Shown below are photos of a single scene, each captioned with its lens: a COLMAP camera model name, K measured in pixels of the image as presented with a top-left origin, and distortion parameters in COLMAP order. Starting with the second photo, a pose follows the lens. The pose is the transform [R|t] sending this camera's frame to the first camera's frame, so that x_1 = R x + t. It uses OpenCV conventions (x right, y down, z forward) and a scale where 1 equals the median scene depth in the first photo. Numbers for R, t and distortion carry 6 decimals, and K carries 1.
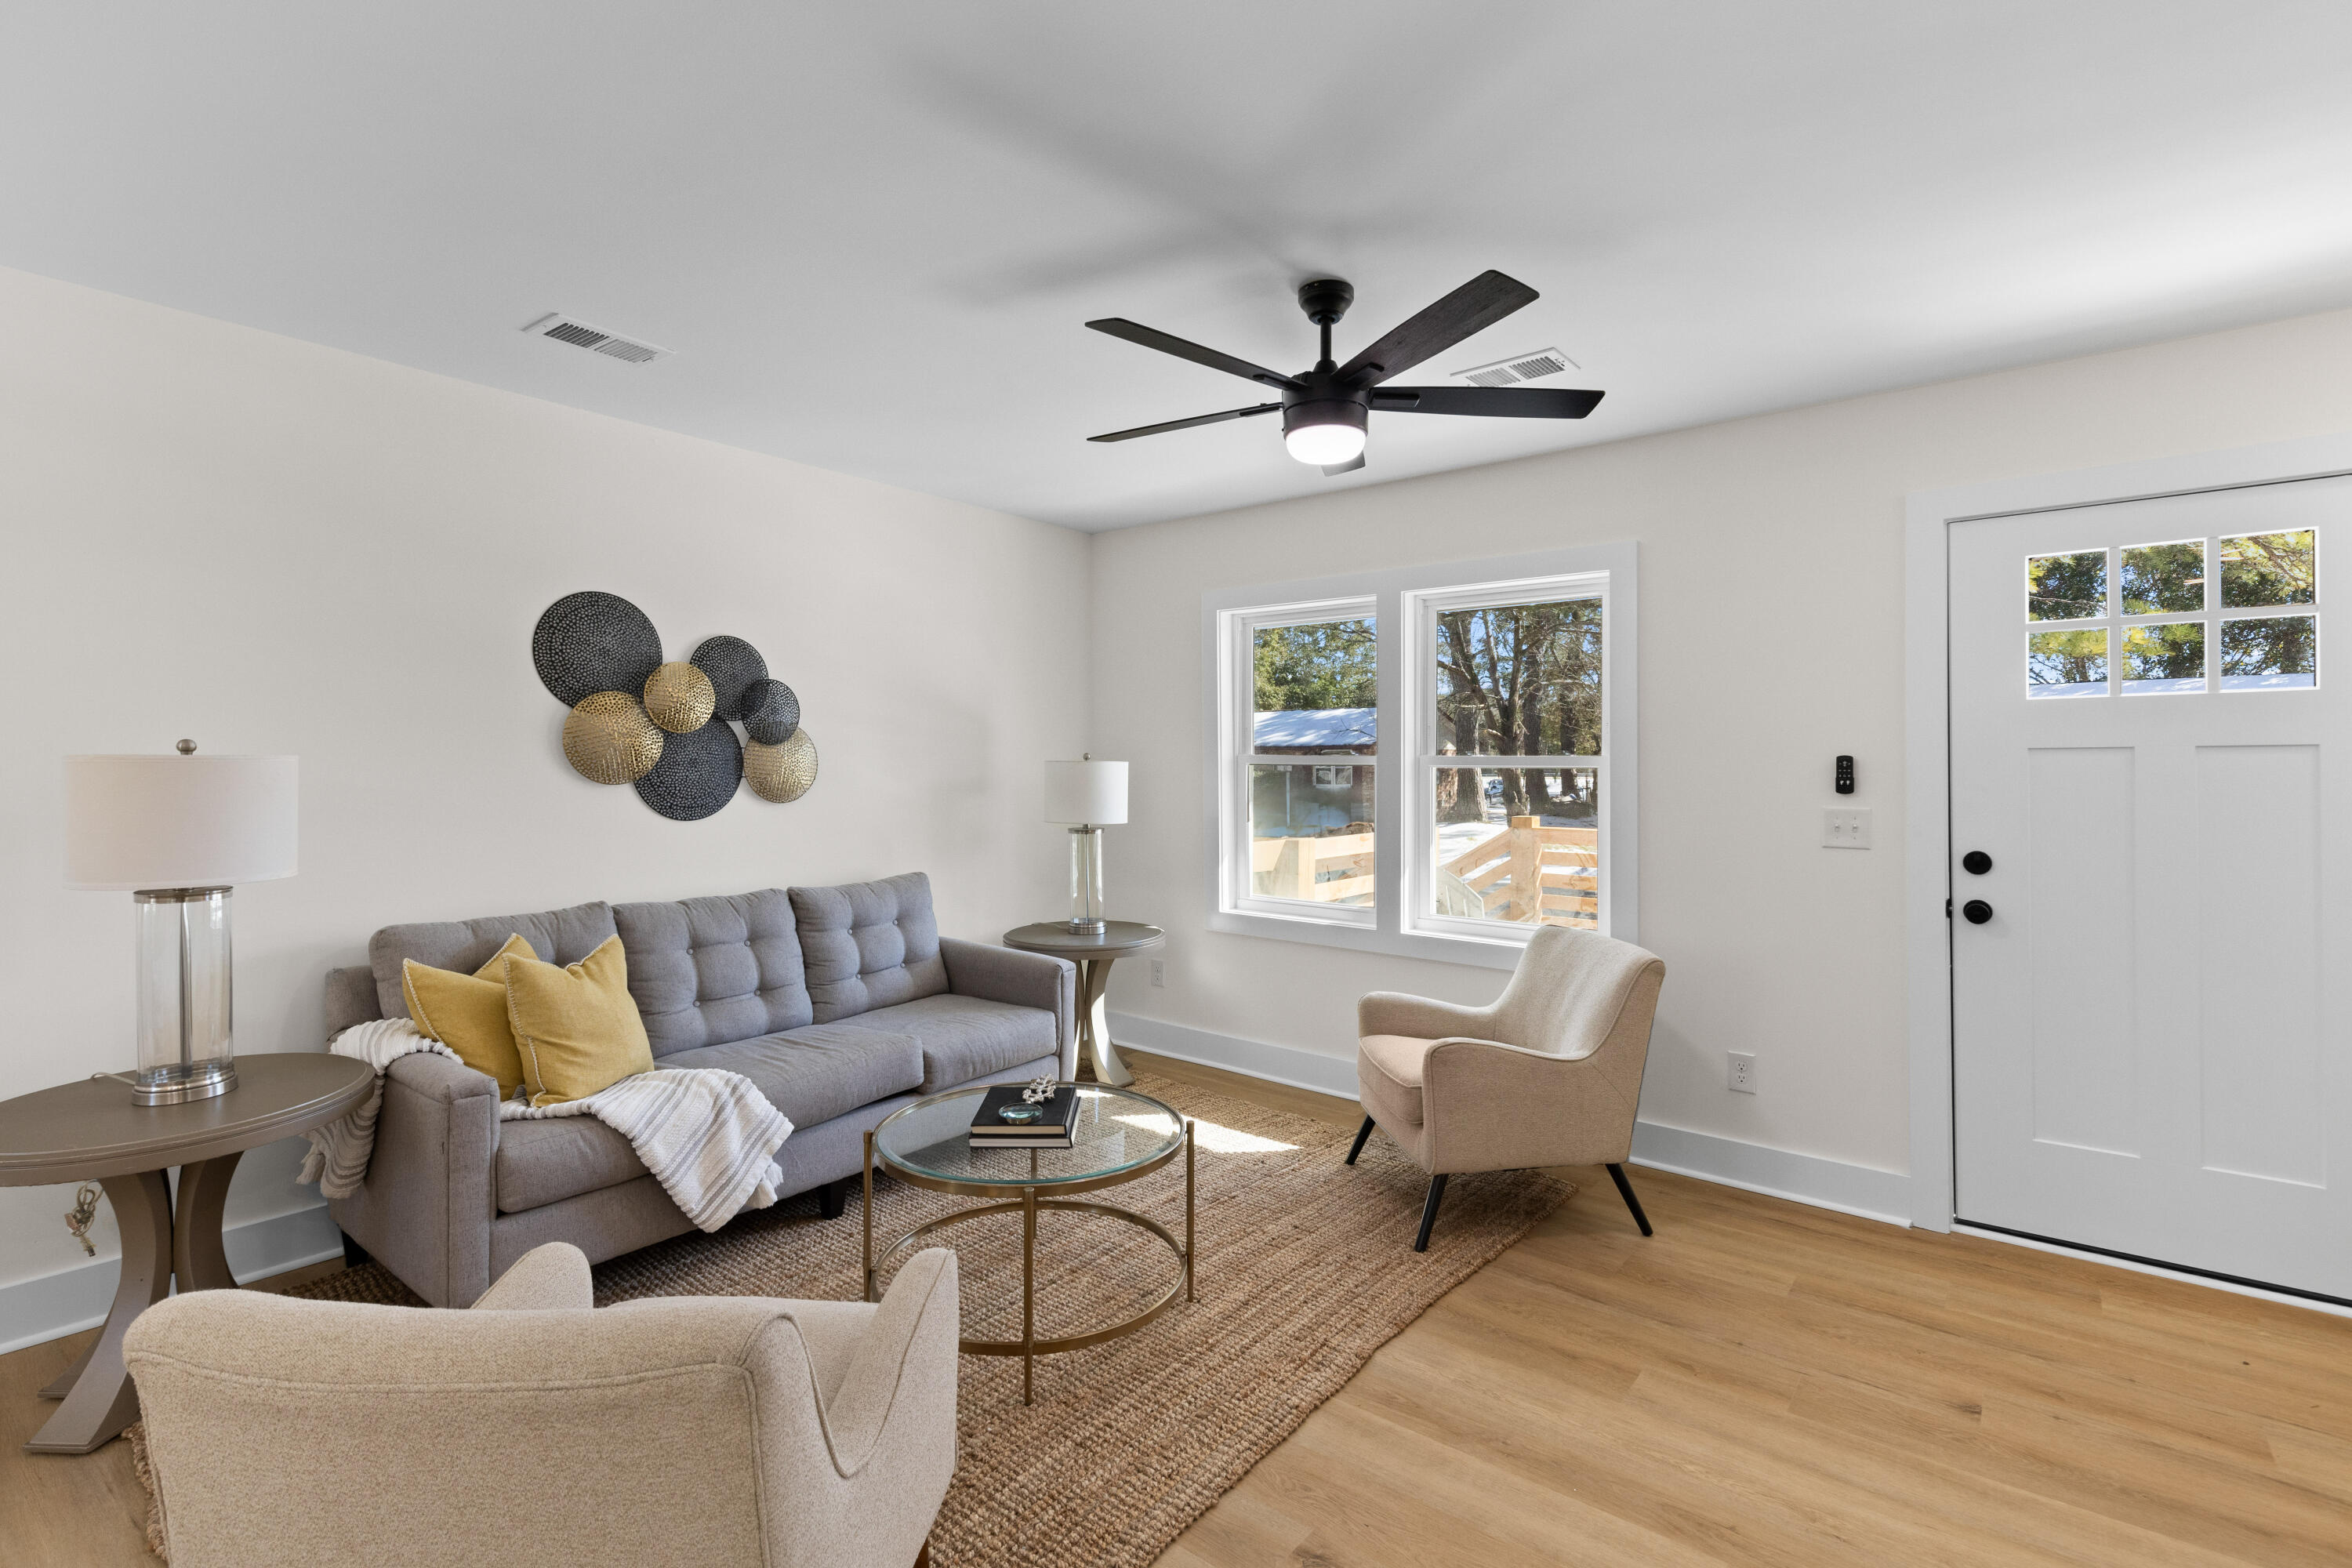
lens RADIAL K [[1065.8, 0, 1183.5], [0, 1065.8, 770.6], [0, 0, 1]] dist [-0.000052, -0.000596]
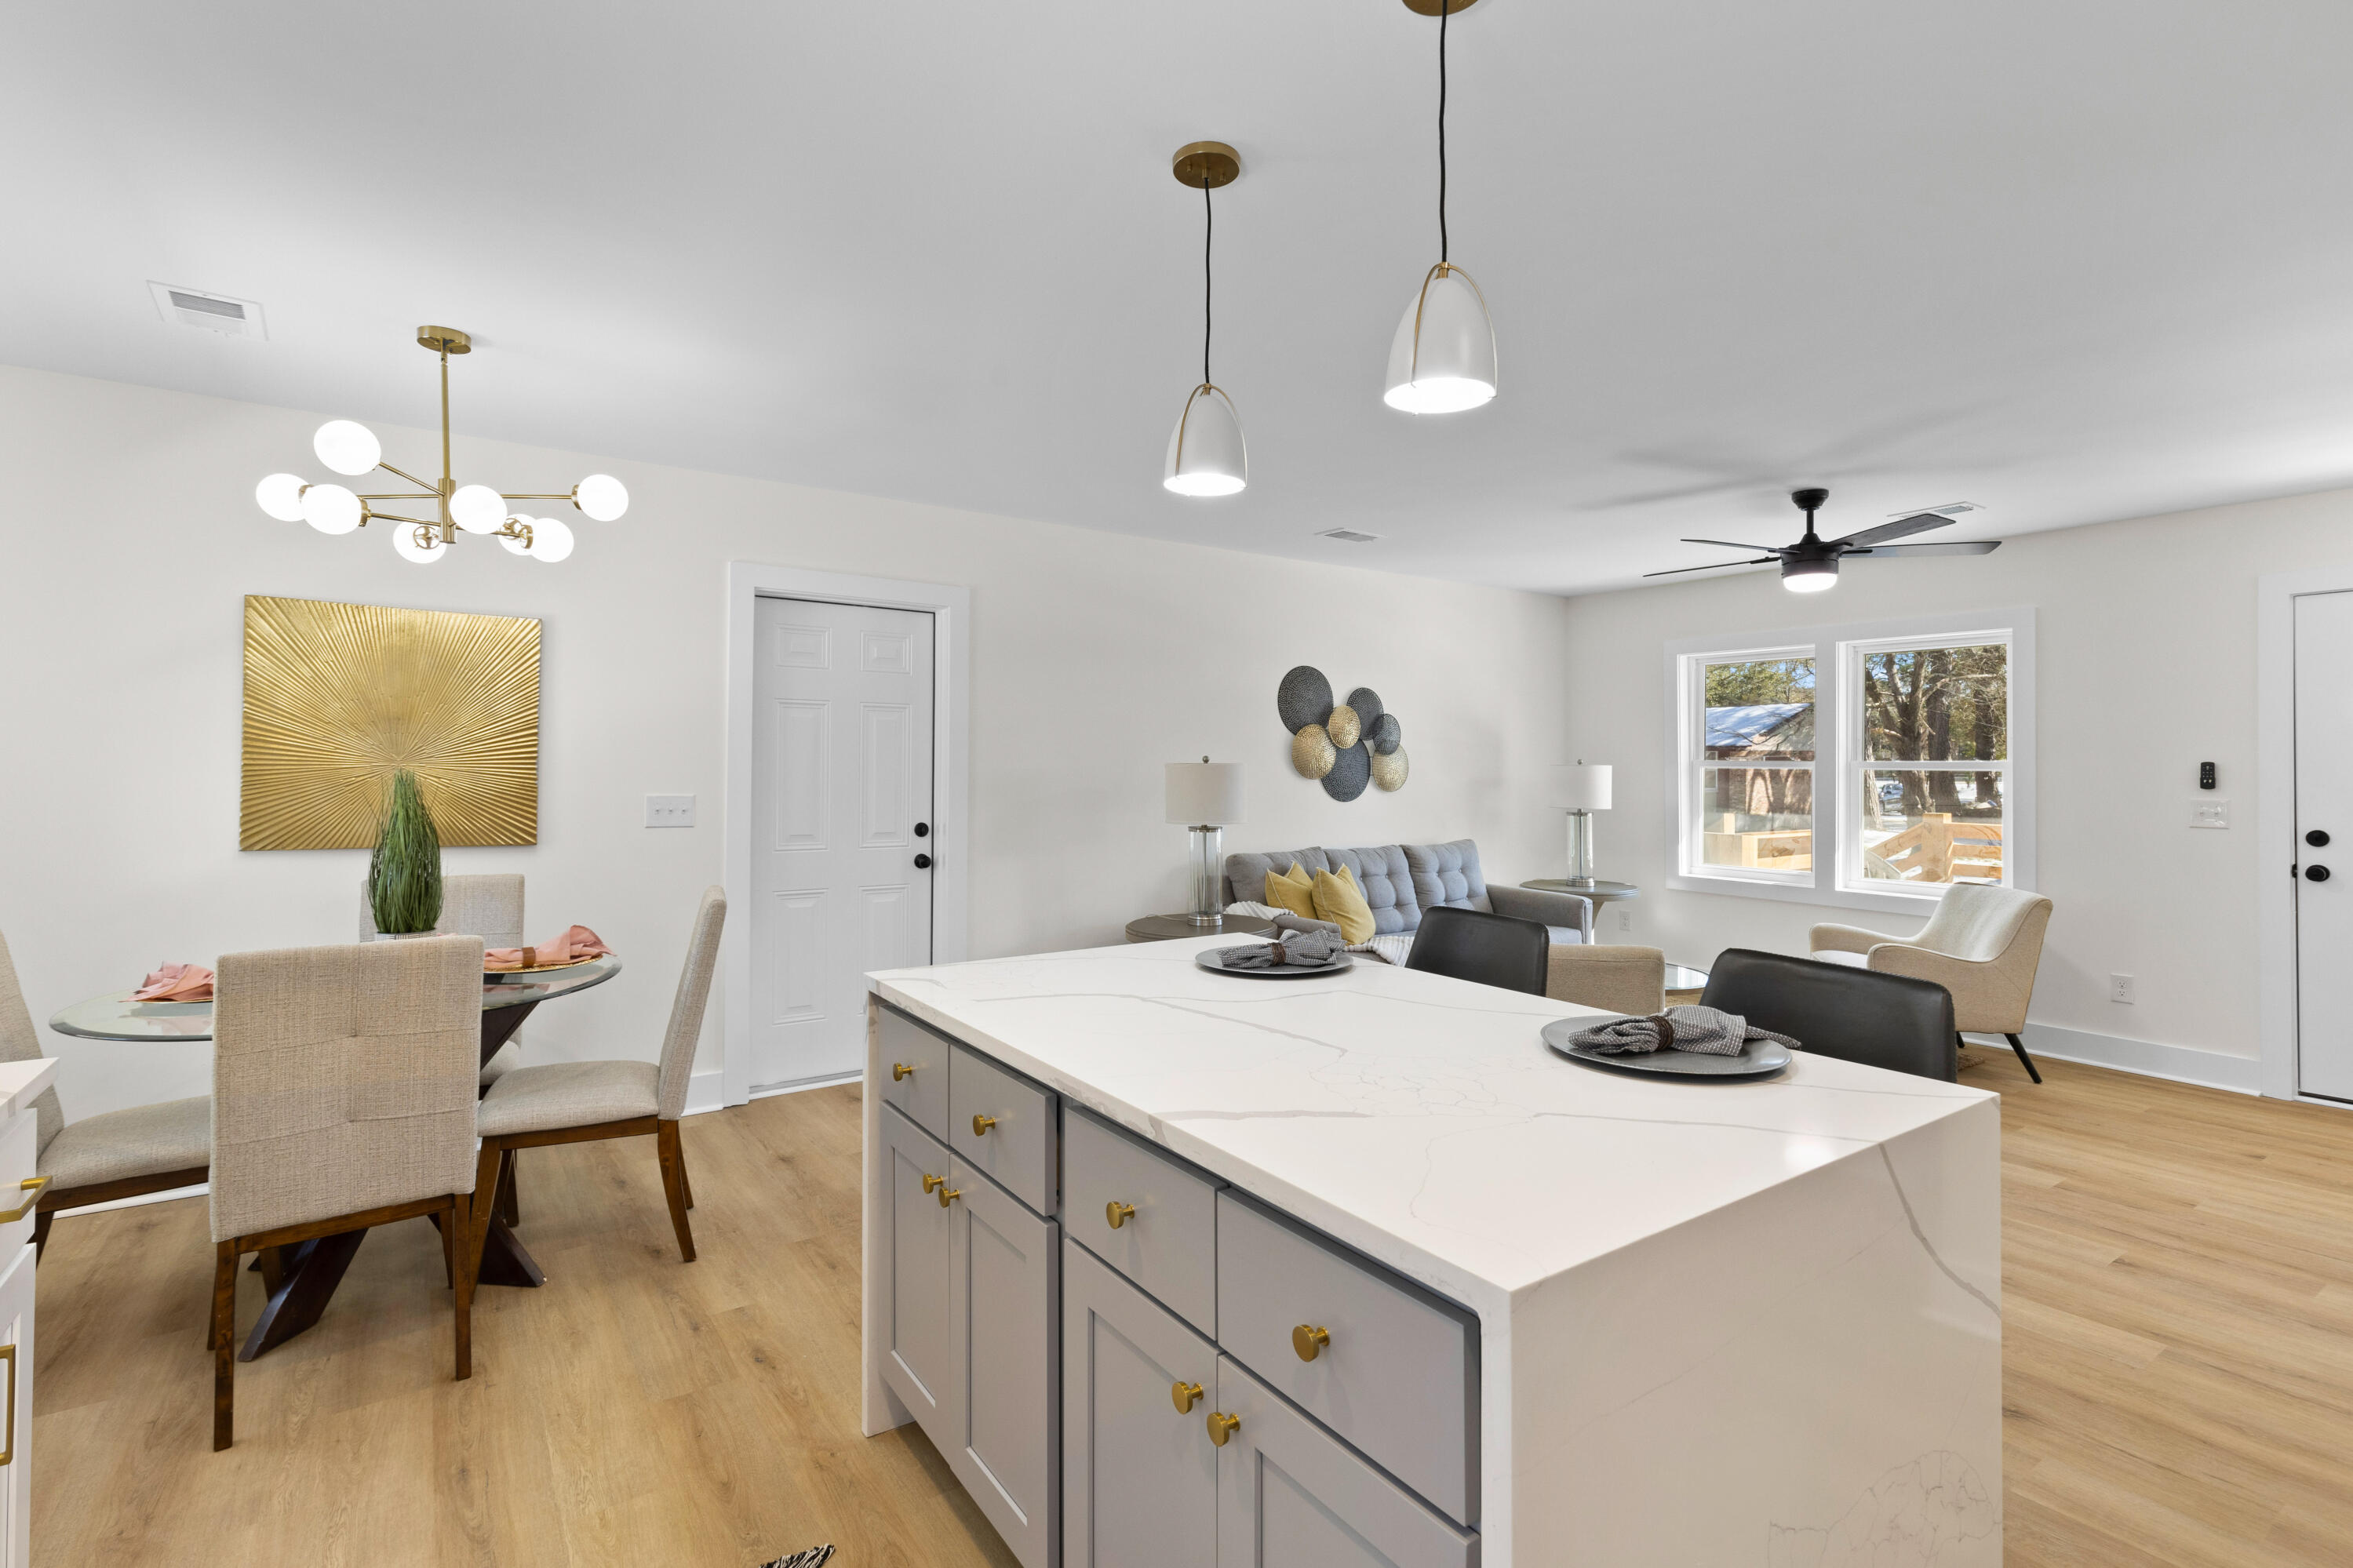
lens RADIAL K [[1066.1, 0, 1184.0], [0, 1066.1, 770.6], [0, 0, 1]] dist [-0.000052, -0.000596]
pose [[0.955660, 0.001897, -0.294467, -0.212101], [-0.002393, 0.999996, -0.001323, 0.001871], [0.294463, 0.001969, 0.955661, -0.614327]]
